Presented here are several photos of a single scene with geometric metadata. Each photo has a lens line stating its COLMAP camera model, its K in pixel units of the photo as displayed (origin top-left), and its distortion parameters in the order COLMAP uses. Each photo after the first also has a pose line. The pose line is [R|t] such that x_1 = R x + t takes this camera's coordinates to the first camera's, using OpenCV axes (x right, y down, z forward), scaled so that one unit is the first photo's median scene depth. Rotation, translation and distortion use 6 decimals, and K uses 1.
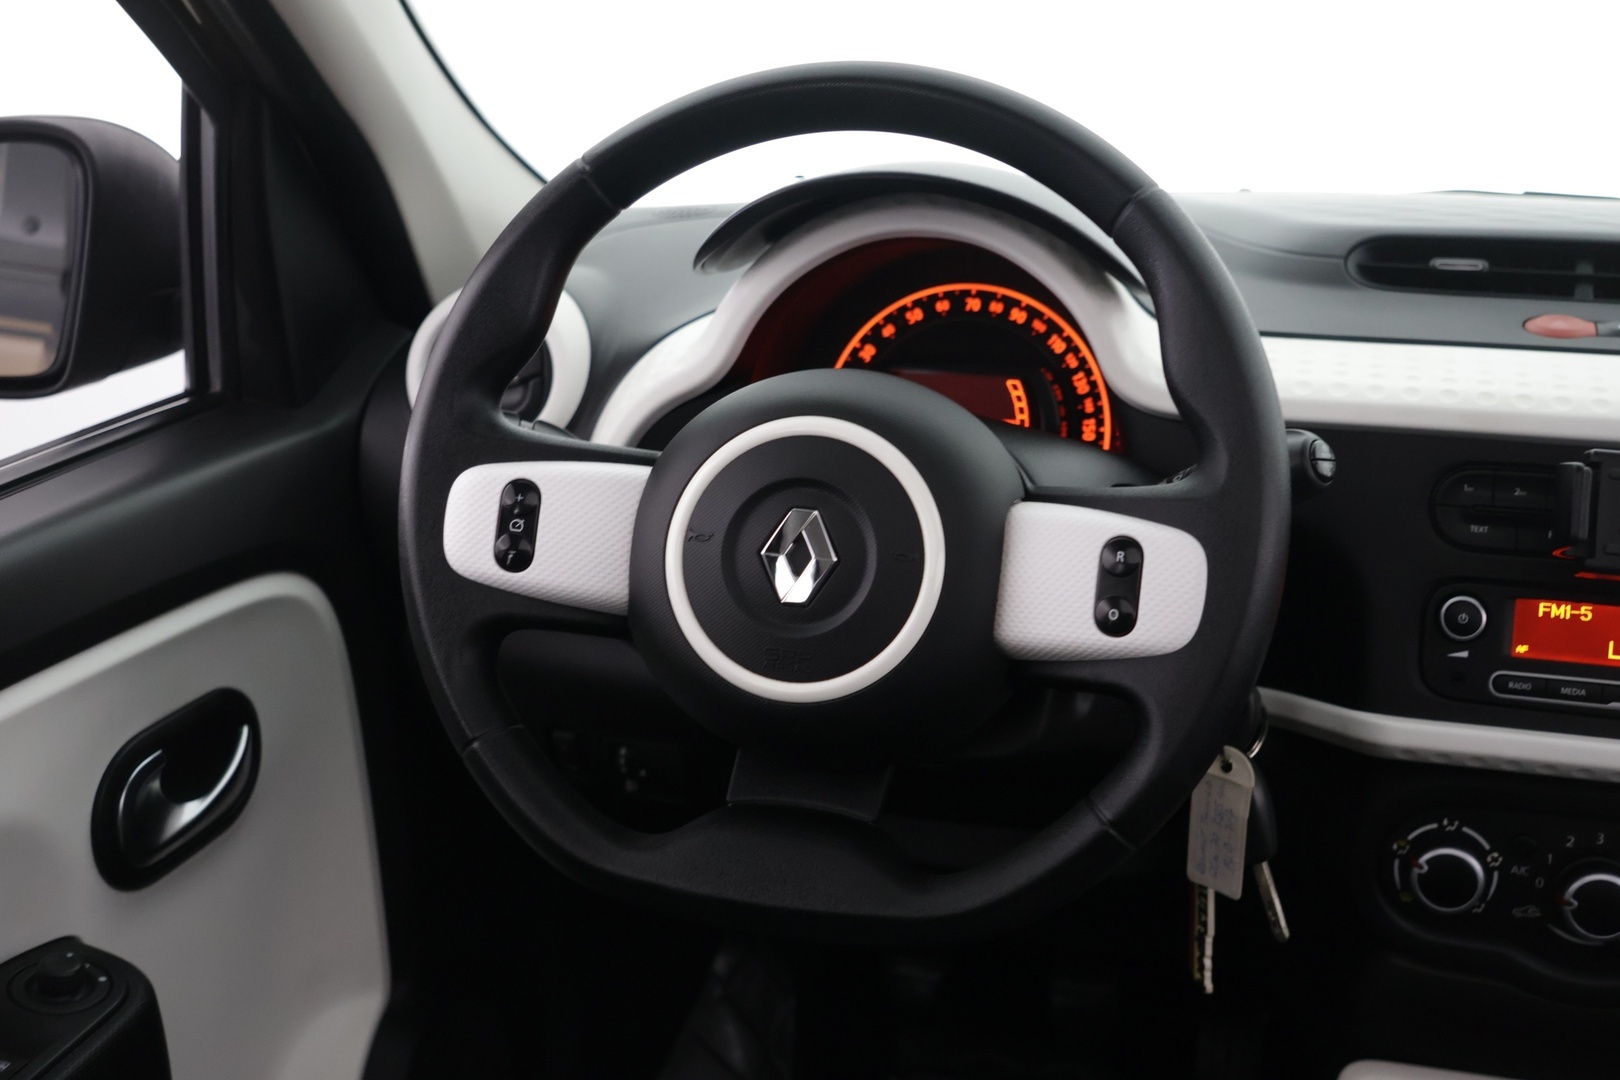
lens RADIAL K [[1998.1, 0, 814.0], [0, 1998.1, 517.9], [0, 0, 1]] dist [0.010487, 0.000000]
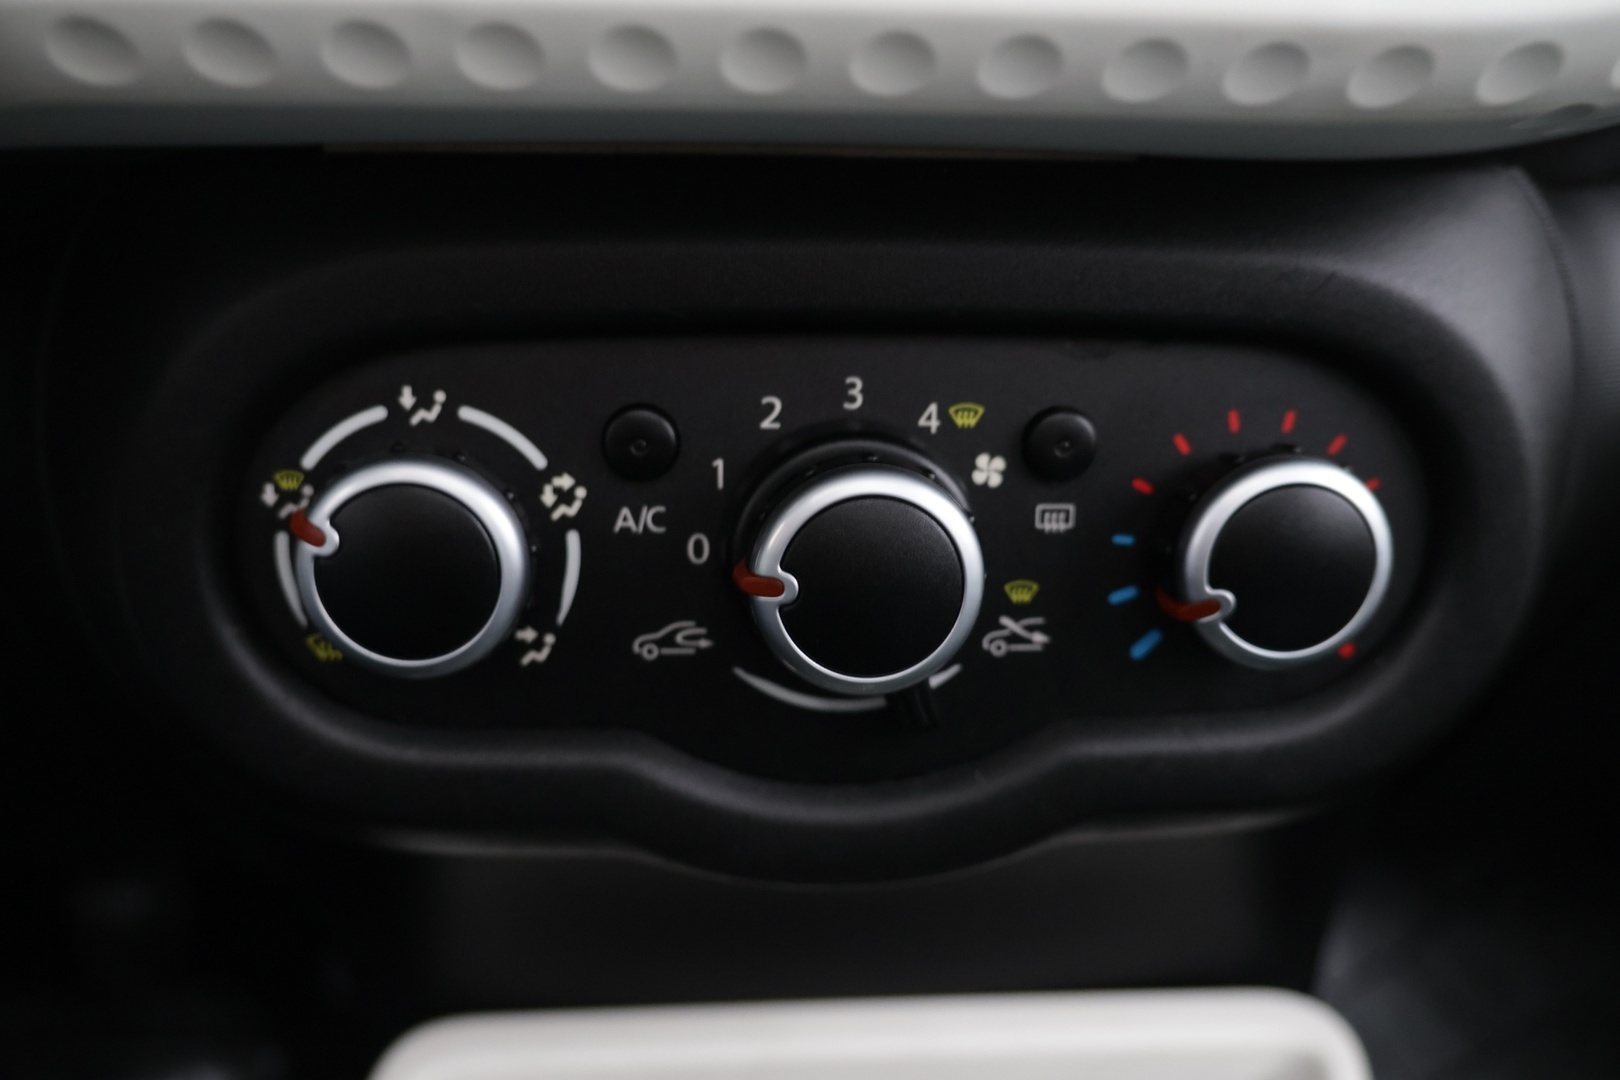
lens RADIAL K [[1354.4, 0, 812.8], [0, 1354.4, 537.9], [0, 0, 1]] dist [-0.030280, 0.020808]
pose [[0.944082, -0.097970, 0.314820, 0.322621], [0.084400, 0.994830, 0.056487, 0.176461], [-0.318726, -0.026757, 0.947469, 0.811802]]
